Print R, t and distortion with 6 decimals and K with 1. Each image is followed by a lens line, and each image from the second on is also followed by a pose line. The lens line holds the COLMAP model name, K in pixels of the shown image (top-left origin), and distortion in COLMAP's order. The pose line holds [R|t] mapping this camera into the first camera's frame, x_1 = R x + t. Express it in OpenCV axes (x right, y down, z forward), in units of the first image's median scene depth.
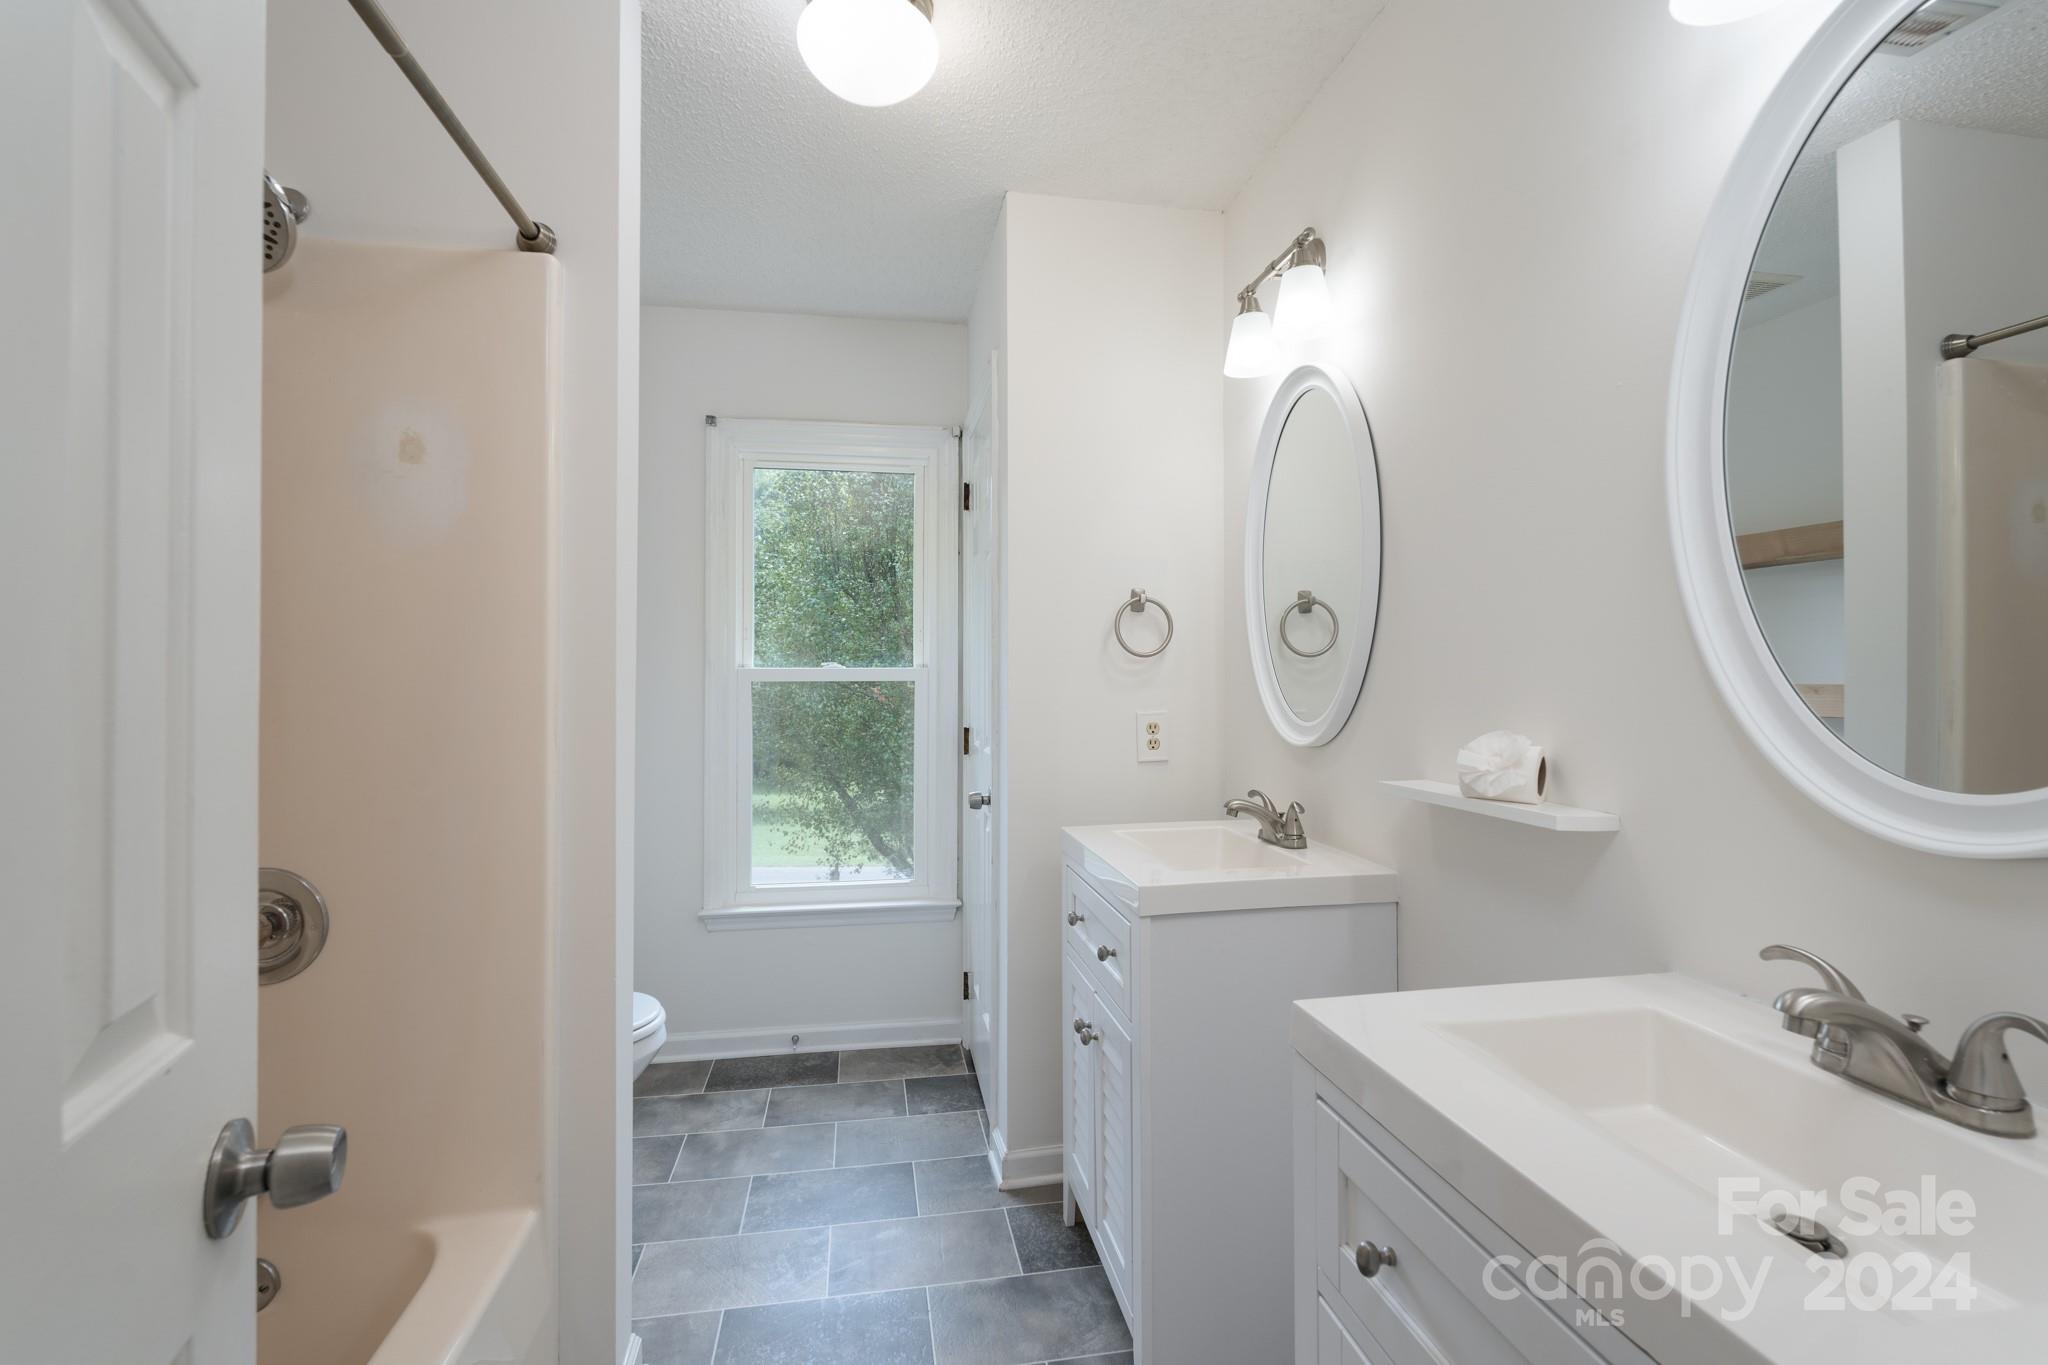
lens RADIAL K [[929.1, 0, 1024.5], [0, 929.1, 667.5], [0, 0, 1]] dist [-0.000537, 0.000484]
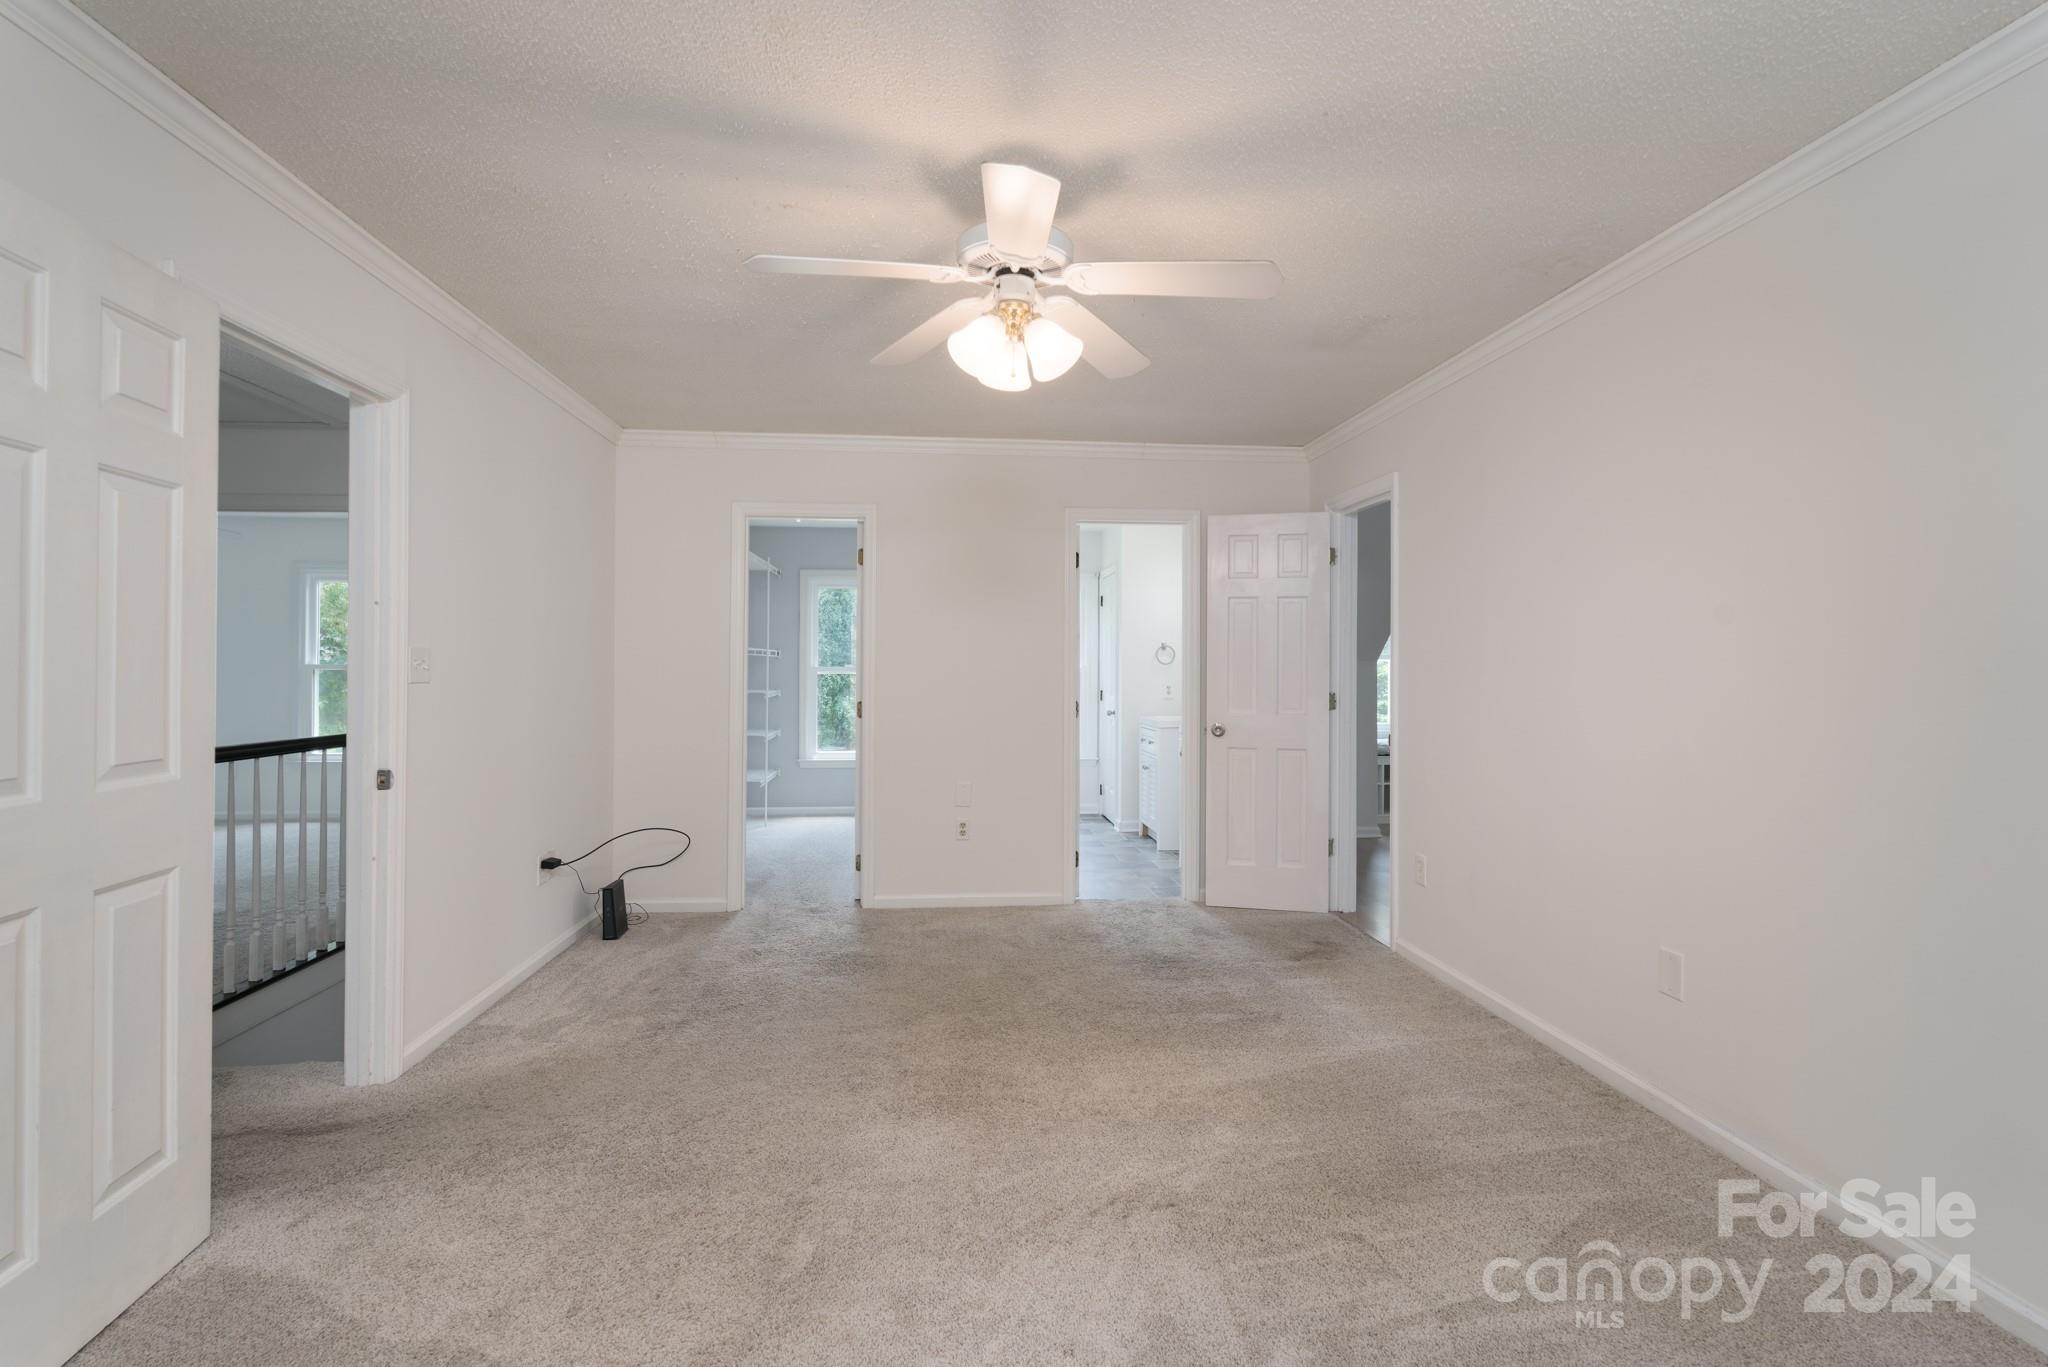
lens RADIAL K [[929.1, 0, 1024.5], [0, 929.1, 668.5], [0, 0, 1]] dist [-0.000537, 0.000484]
pose [[0.997053, 0.002532, -0.076679, -0.102967], [-0.002012, 0.999974, 0.006863, -0.017718], [0.076694, -0.006688, 0.997032, -2.129187]]
